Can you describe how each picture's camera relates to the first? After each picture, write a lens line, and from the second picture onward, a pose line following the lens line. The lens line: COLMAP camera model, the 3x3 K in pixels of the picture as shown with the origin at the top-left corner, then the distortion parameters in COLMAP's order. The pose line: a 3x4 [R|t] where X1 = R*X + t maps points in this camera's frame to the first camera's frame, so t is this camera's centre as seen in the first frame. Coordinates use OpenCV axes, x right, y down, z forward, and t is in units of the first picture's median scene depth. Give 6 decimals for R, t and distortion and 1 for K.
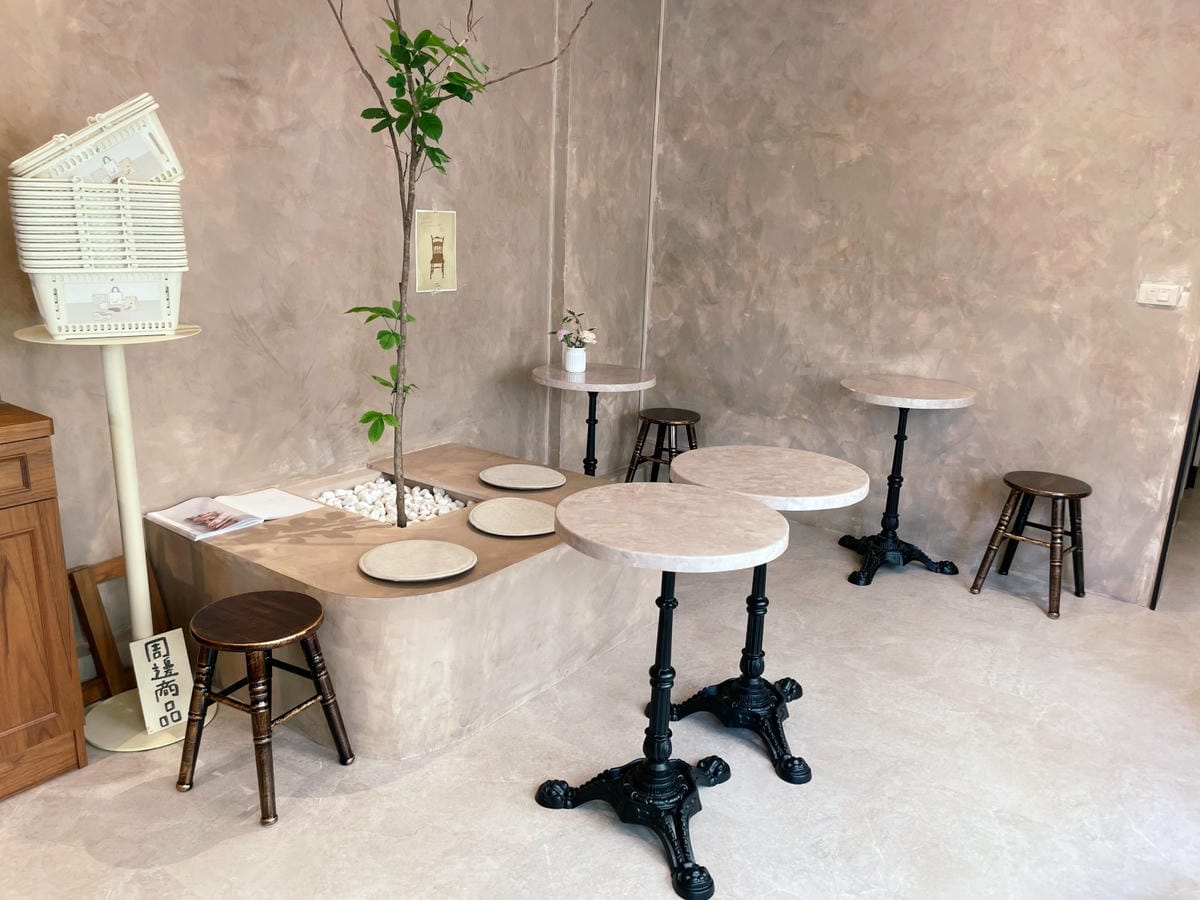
lens RADIAL K [[925.6, 0, 593.8], [0, 925.6, 460.8], [0, 0, 1]] dist [0.080402, -0.106875]
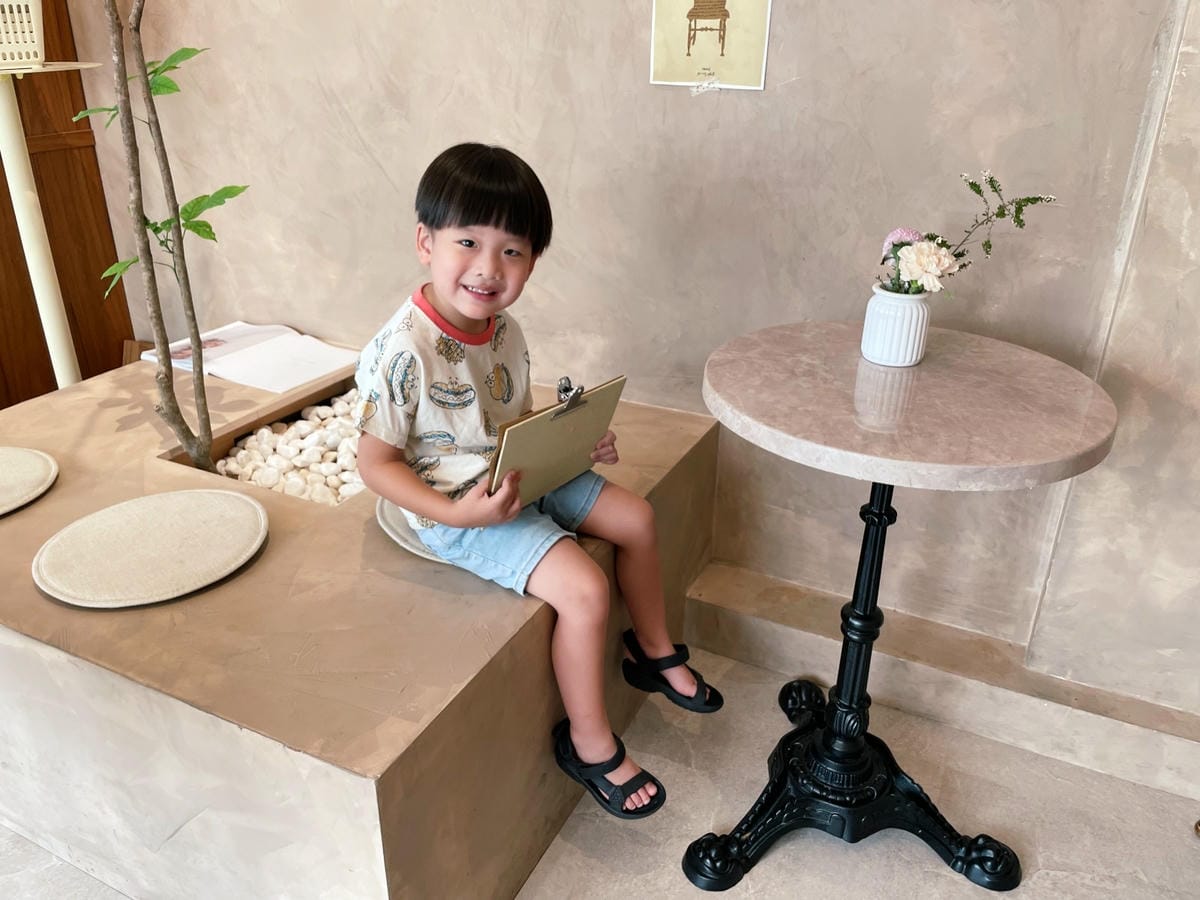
lens RADIAL K [[925.6, 0, 600.4], [0, 925.6, 438.9], [0, 0, 1]] dist [0.080402, -0.106875]
pose [[0.181362, 0.371555, -0.910525, 0.363086], [-0.269722, 0.909168, 0.317277, -0.191384], [0.945705, 0.188046, 0.265105, 1.051541]]
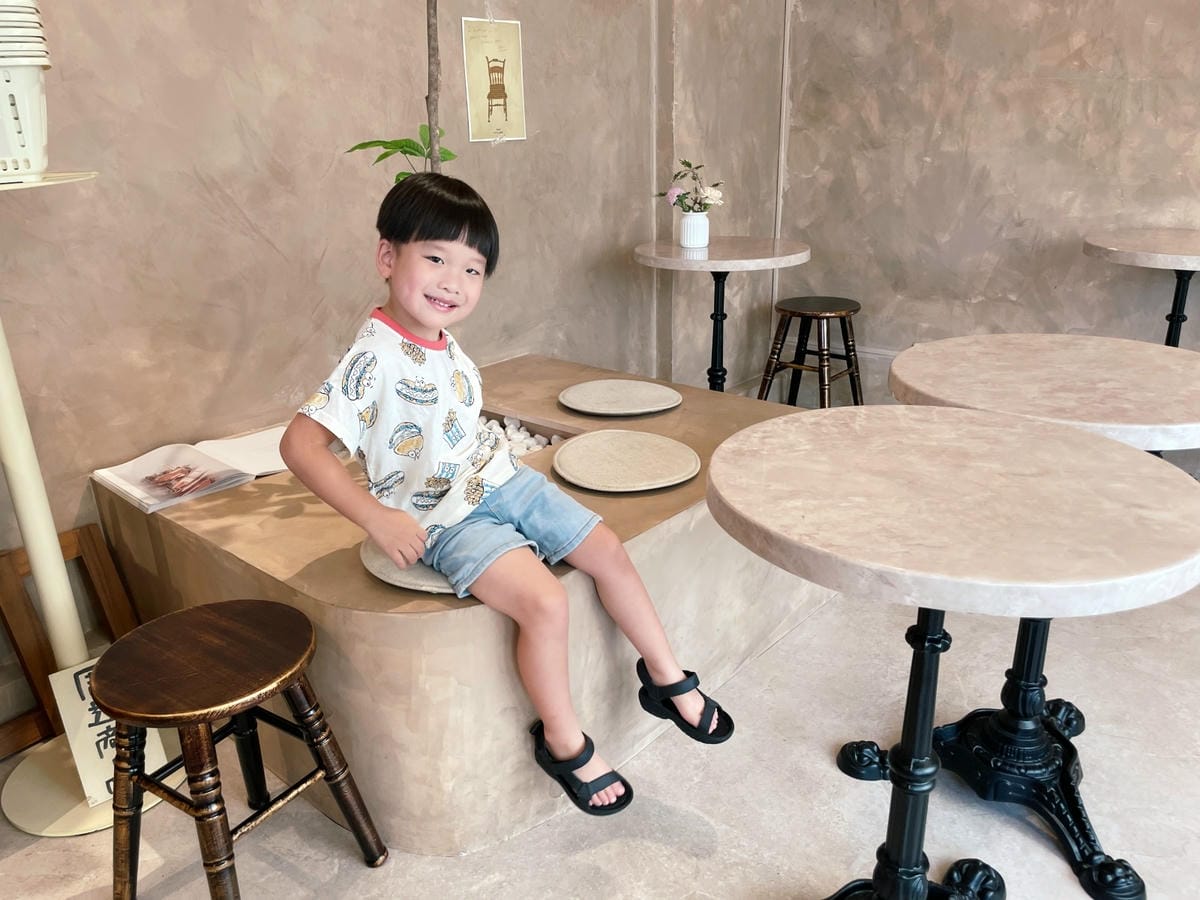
lens RADIAL K [[925.6, 0, 588.3], [0, 925.6, 456.1], [0, 0, 1]] dist [0.080402, -0.106875]
pose [[0.993634, -0.029028, -0.108850, -0.035876], [0.038605, 0.995465, 0.086938, -0.001020], [0.105832, -0.090587, 0.990249, 0.335768]]
